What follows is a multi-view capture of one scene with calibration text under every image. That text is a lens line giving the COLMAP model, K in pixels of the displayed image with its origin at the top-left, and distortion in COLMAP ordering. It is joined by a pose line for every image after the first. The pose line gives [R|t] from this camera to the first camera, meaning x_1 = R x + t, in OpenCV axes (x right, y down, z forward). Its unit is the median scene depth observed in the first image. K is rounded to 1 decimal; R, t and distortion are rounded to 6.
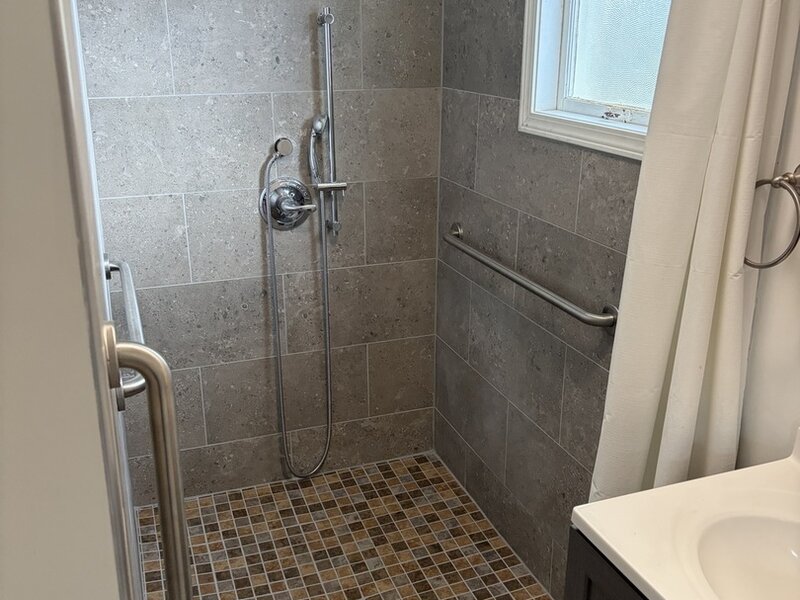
lens RADIAL K [[815.2, 0, 399.8], [0, 815.2, 302.7], [0, 0, 1]] dist [0.055226, 0.000000]
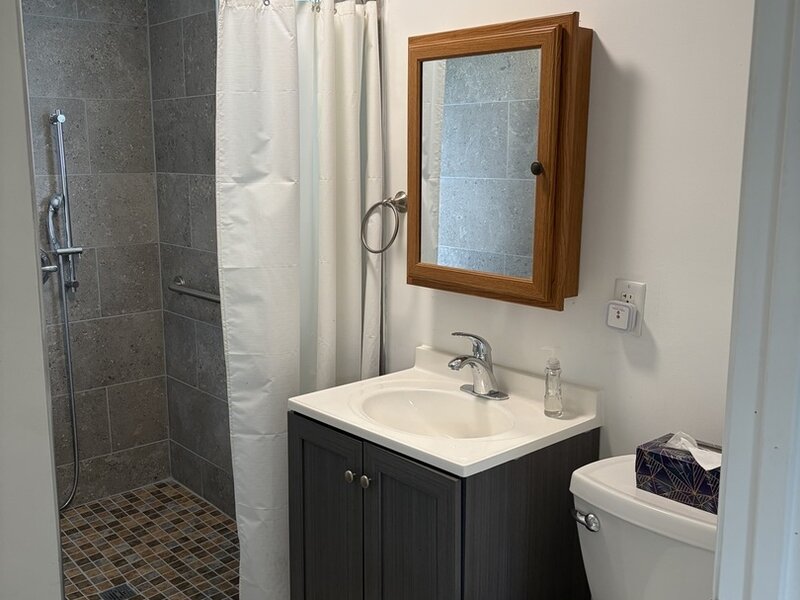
lens RADIAL K [[815.2, 0, 399.6], [0, 815.2, 296.6], [0, 0, 1]] dist [0.055226, 0.000000]
pose [[0.930471, -0.074675, 0.358675, -0.068124], [0.122988, 0.985862, -0.113801, 0.120097], [-0.345106, 0.150001, 0.926500, -0.286652]]
